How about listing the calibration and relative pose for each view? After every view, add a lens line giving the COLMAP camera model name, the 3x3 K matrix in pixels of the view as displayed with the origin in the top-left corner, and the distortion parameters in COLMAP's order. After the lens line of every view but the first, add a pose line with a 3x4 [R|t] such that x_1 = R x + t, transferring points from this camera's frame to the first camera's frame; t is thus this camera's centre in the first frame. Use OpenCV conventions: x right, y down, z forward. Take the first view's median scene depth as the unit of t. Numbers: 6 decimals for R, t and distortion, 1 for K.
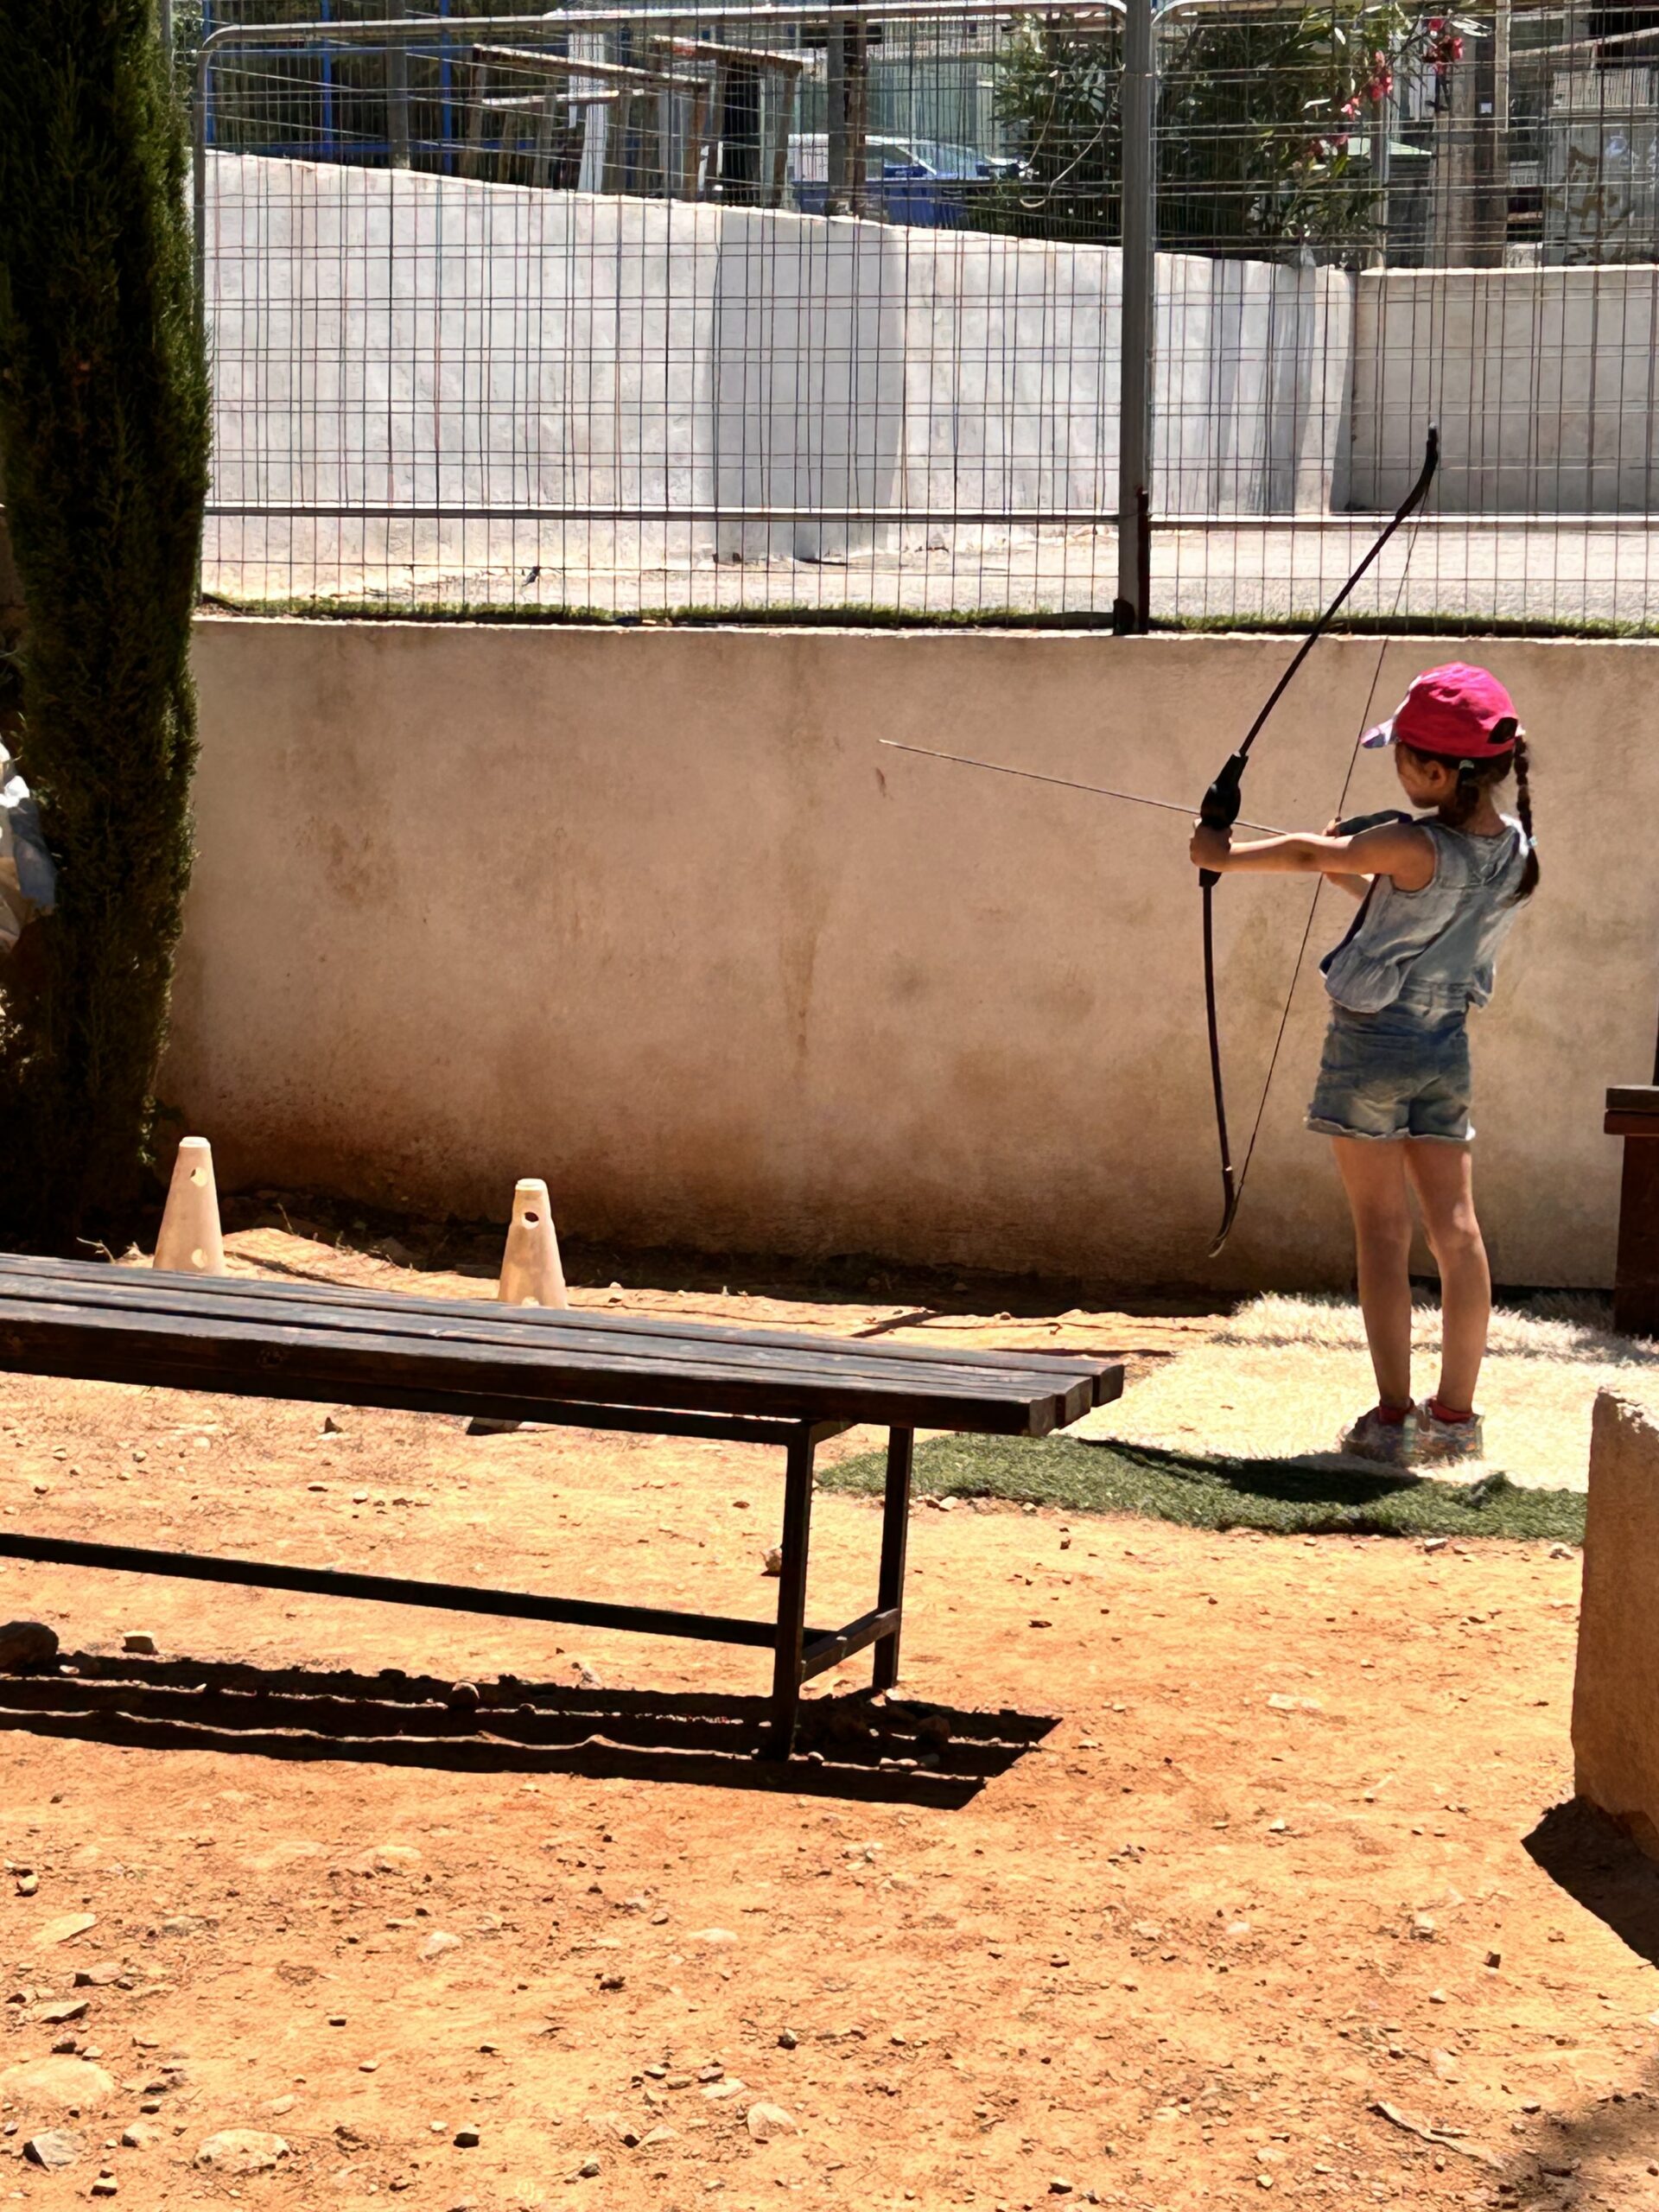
lens RADIAL K [[4925.5, 0, 815.6], [0, 4925.5, 1117.1], [0, 0, 1]] dist [0.167487, 0.000000]
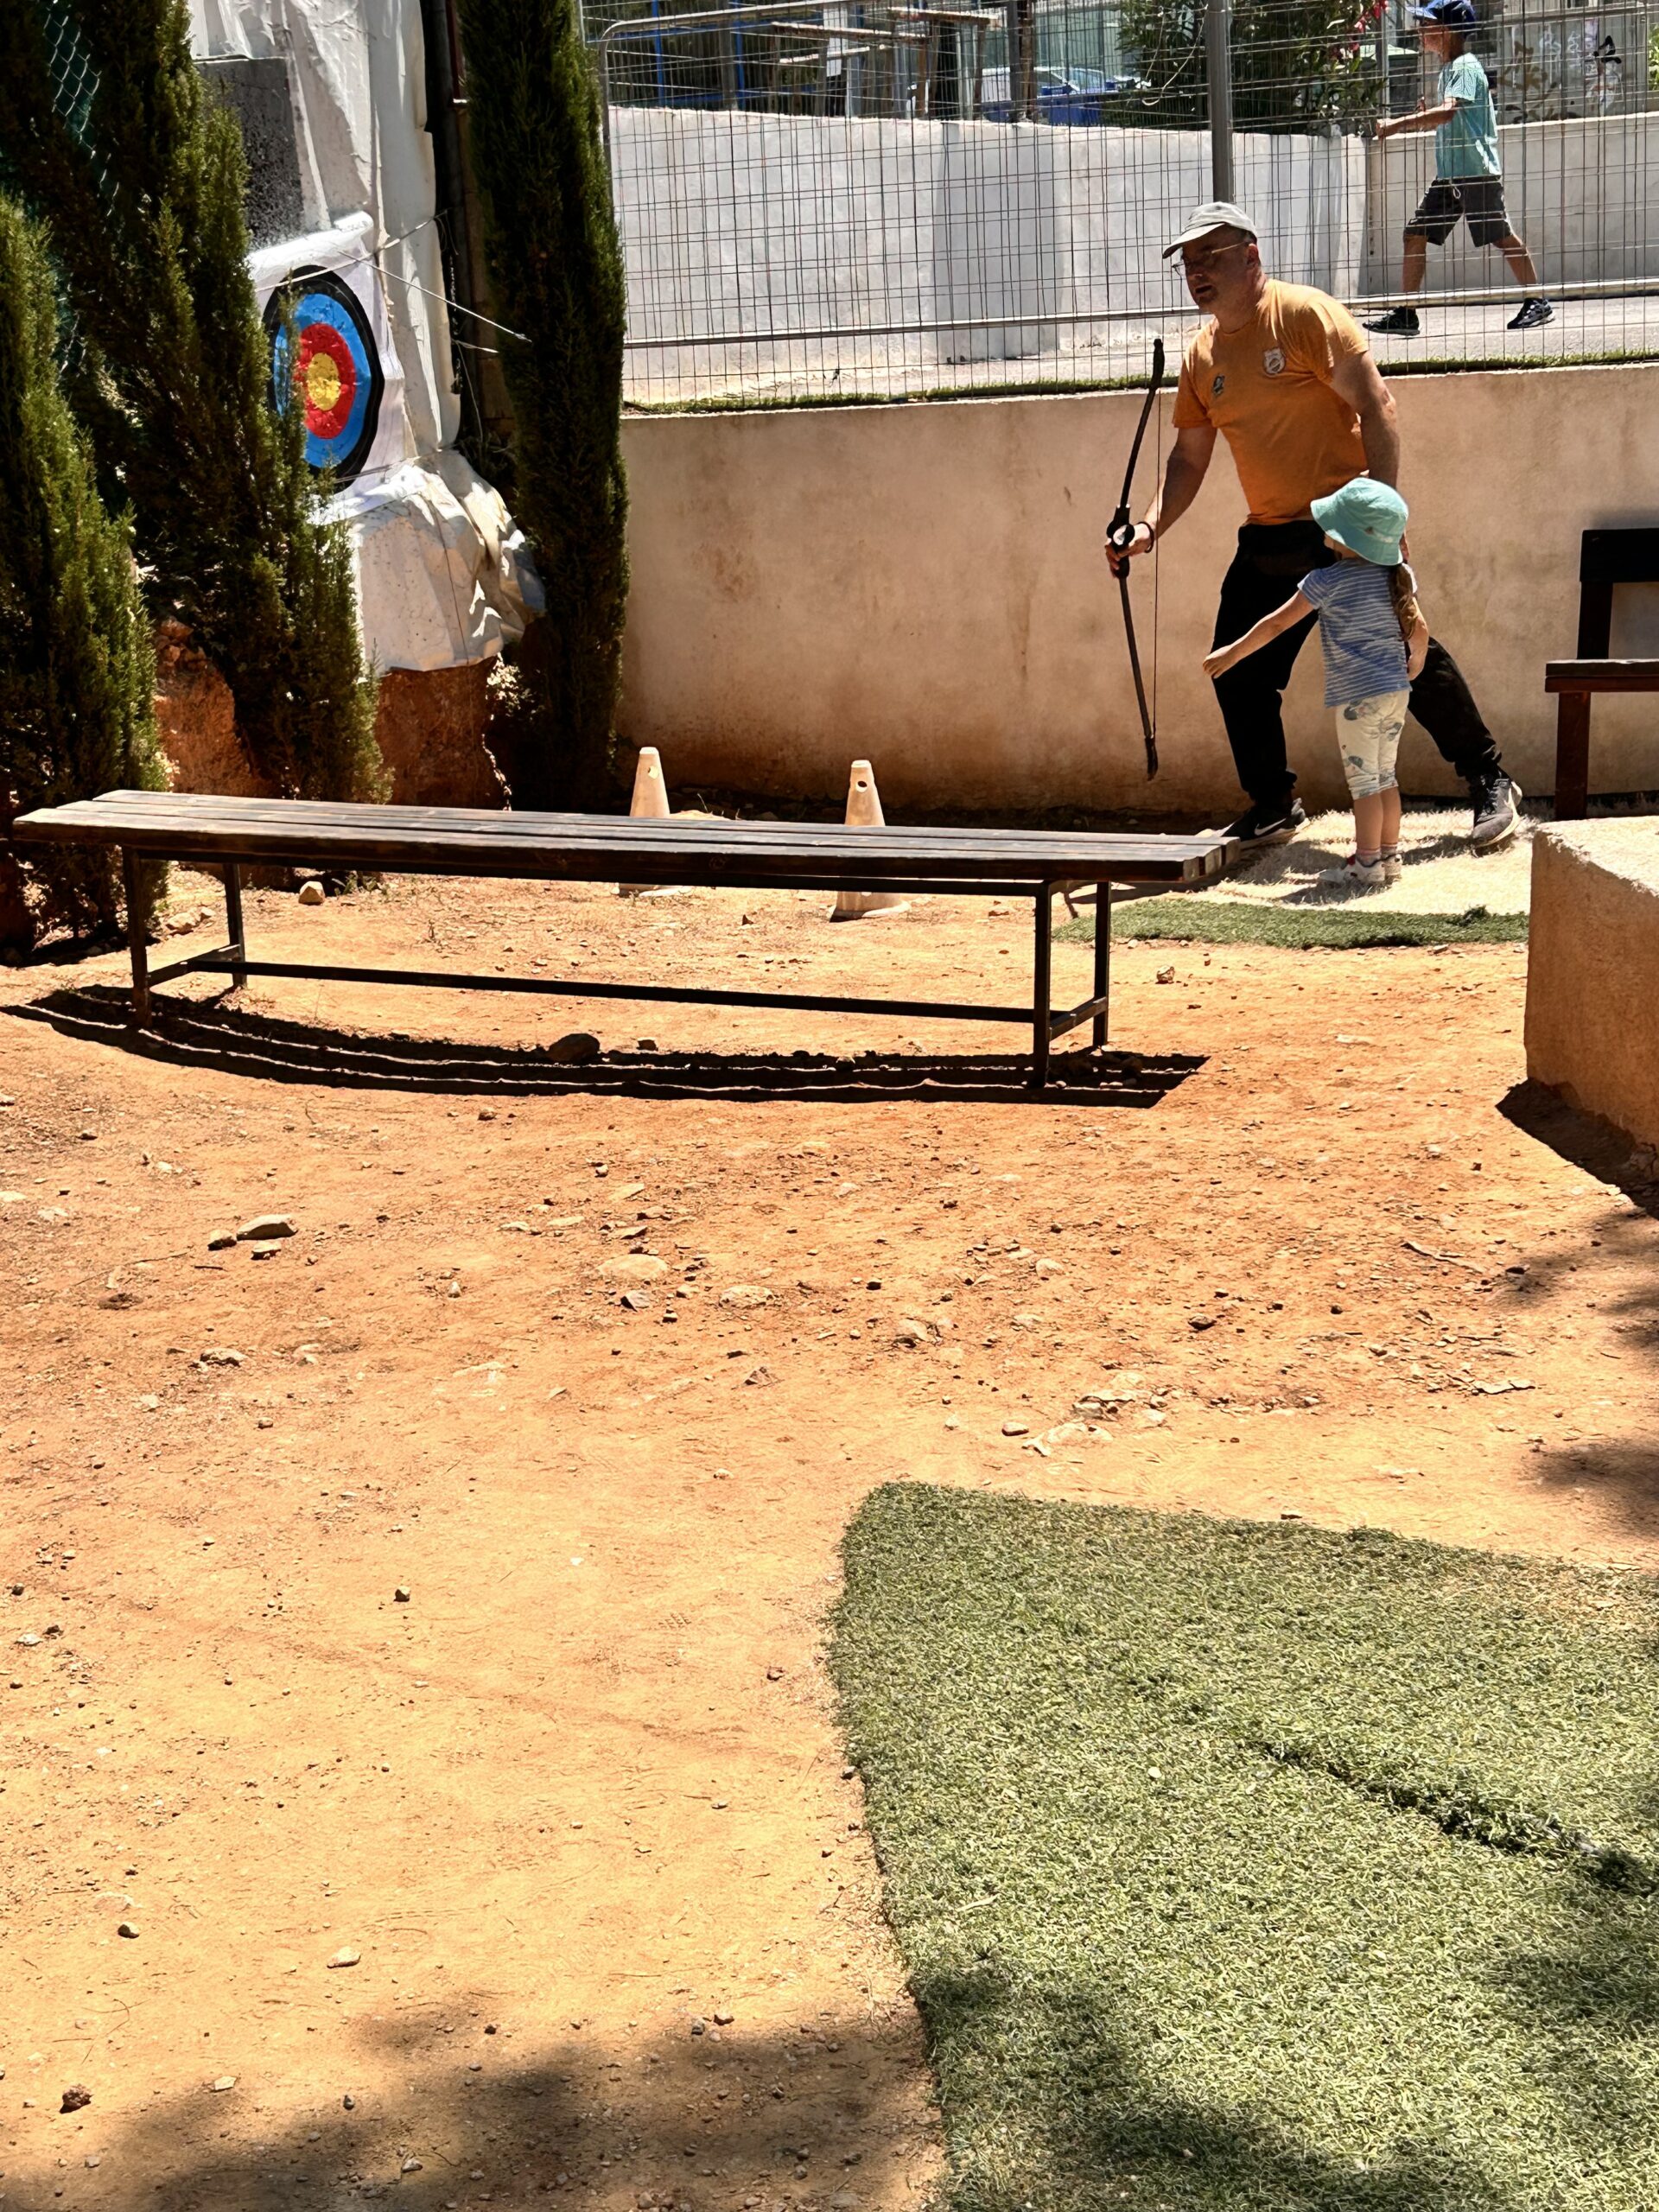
lens RADIAL K [[3284.1, 0, 822.8], [0, 3284.1, 1171.2], [0, 0, 1]] dist [0.091523, 0.000000]
pose [[0.996613, -0.048204, -0.066622, -0.004690], [0.056012, 0.991098, 0.120781, 0.012916], [0.060207, -0.124103, 0.990441, -0.058313]]
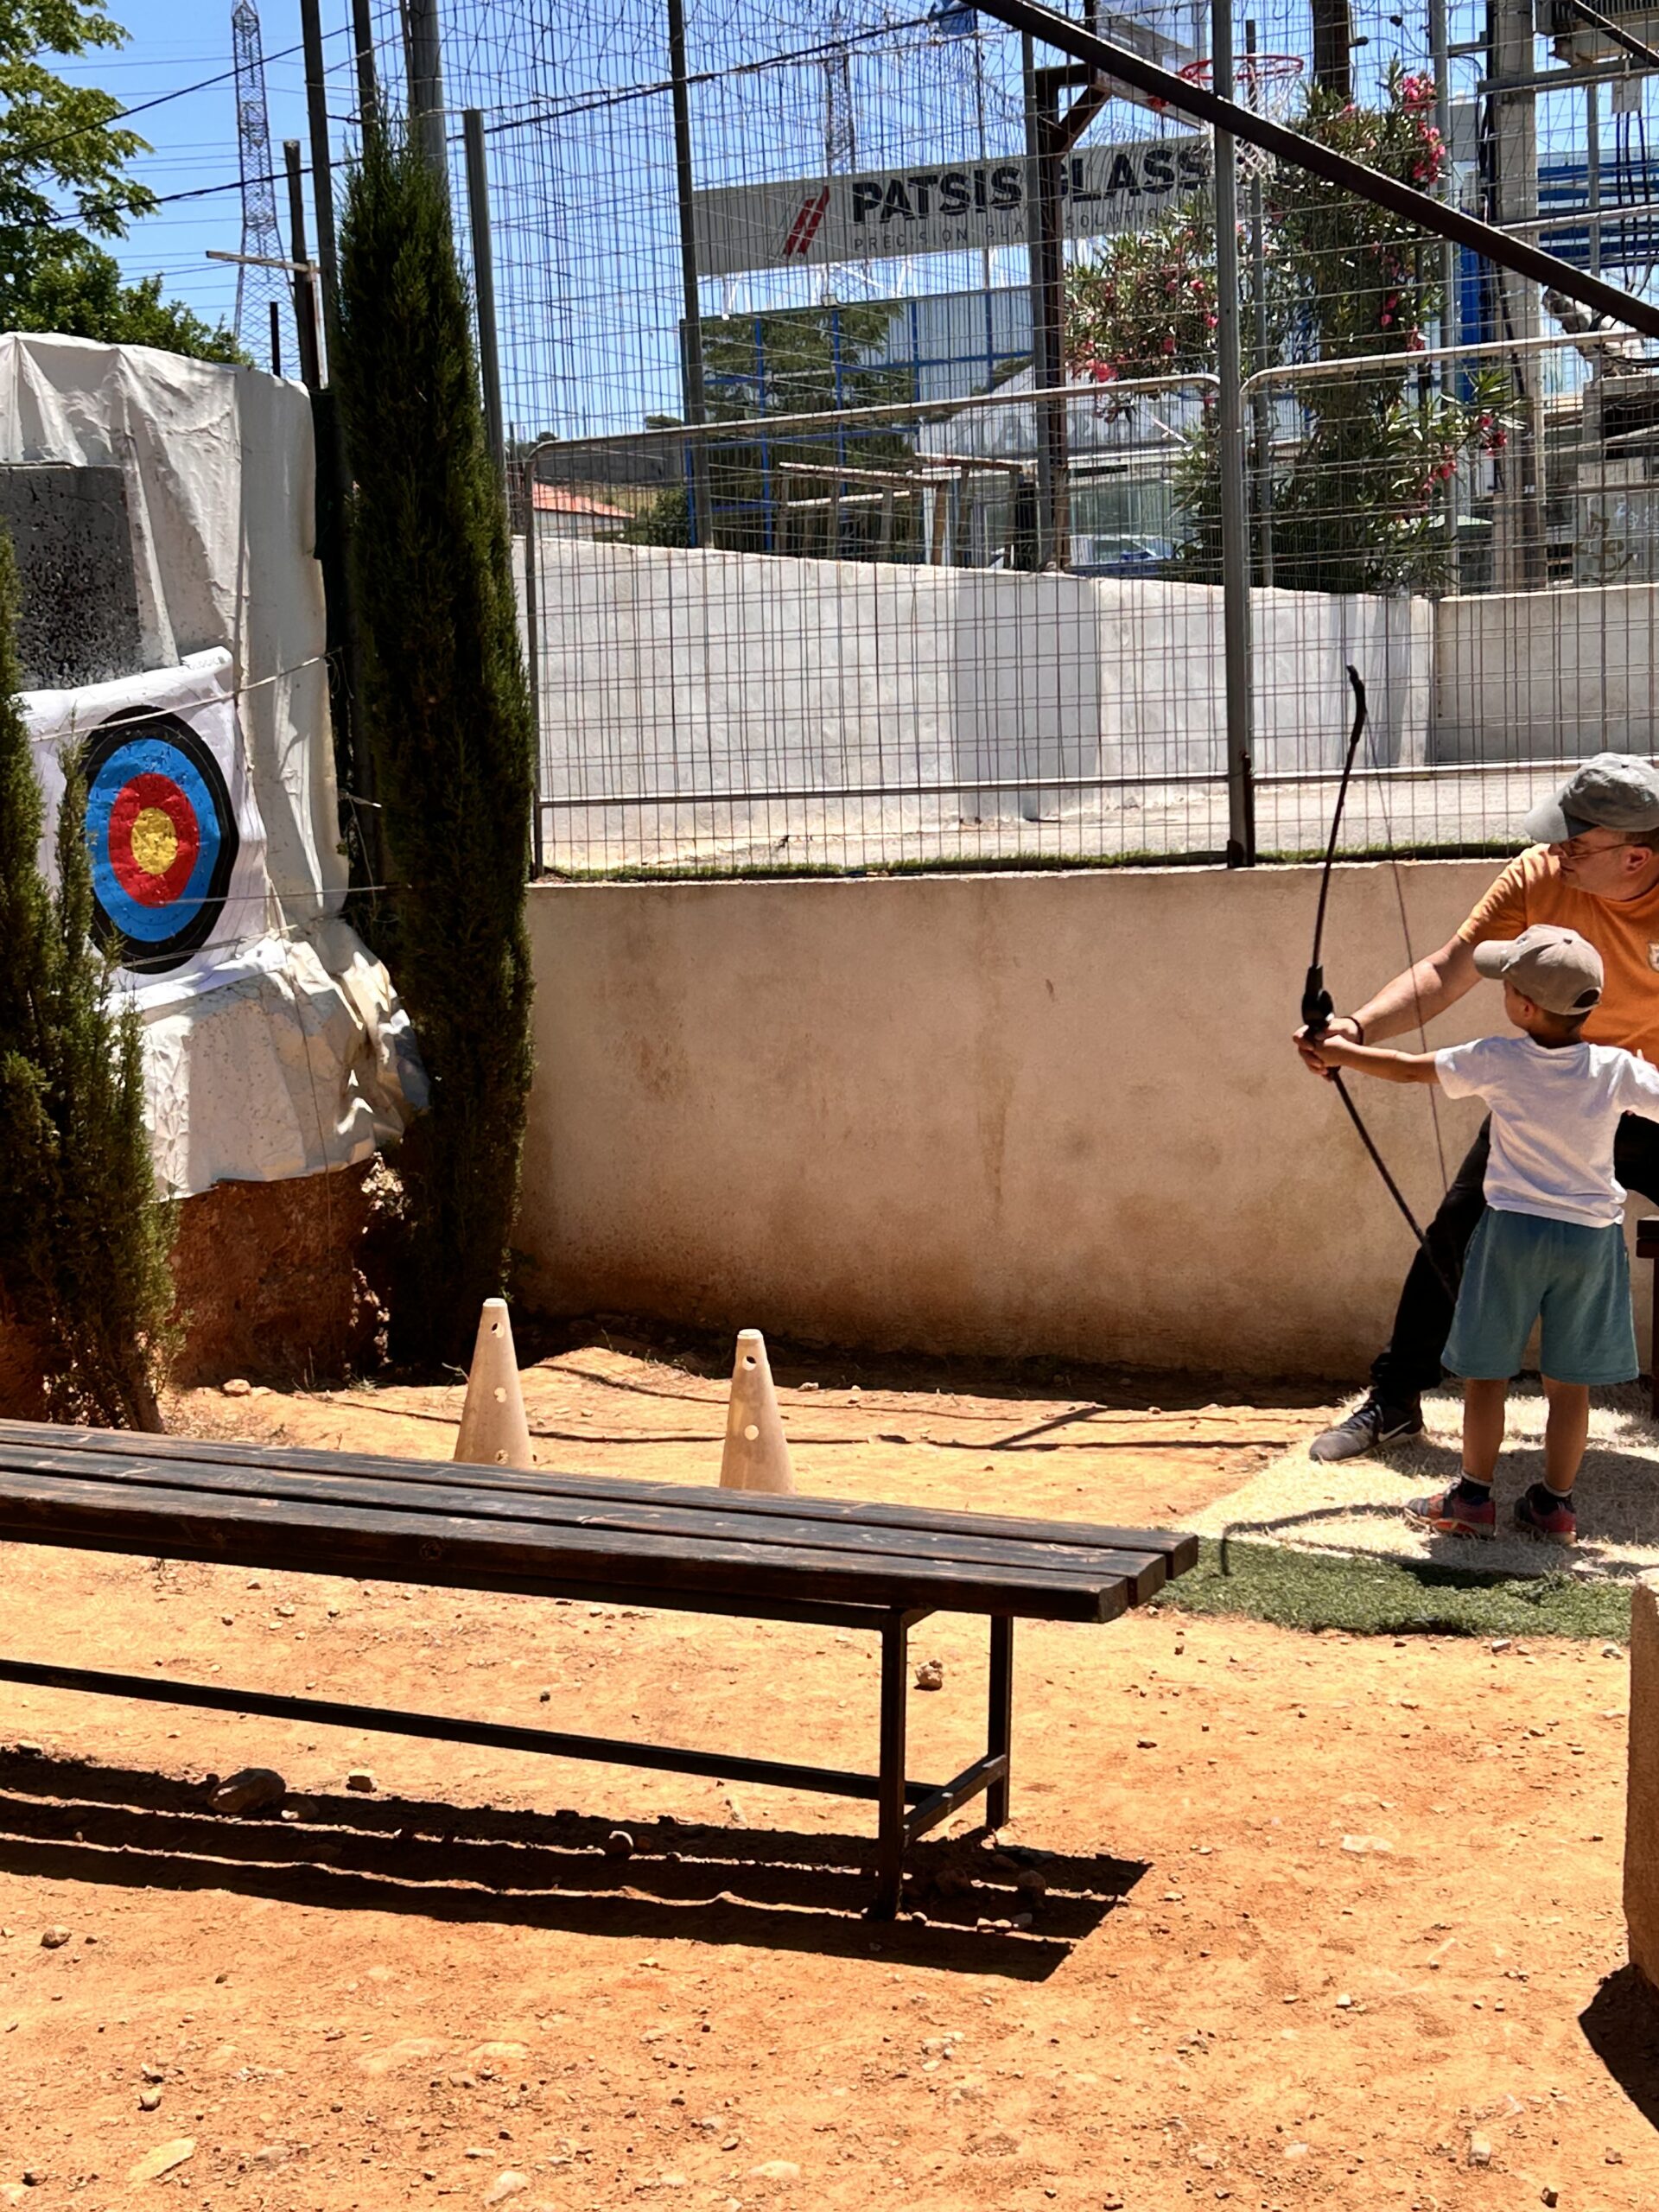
lens RADIAL K [[3145.2, 0, 826.9], [0, 3145.2, 1123.9], [0, 0, 1]] dist [0.116724, 0.000000]
pose [[0.995061, -0.035442, -0.092723, 0.030703], [0.033829, 0.999249, -0.018918, -0.019776], [0.093324, 0.015688, 0.995512, 0.180126]]
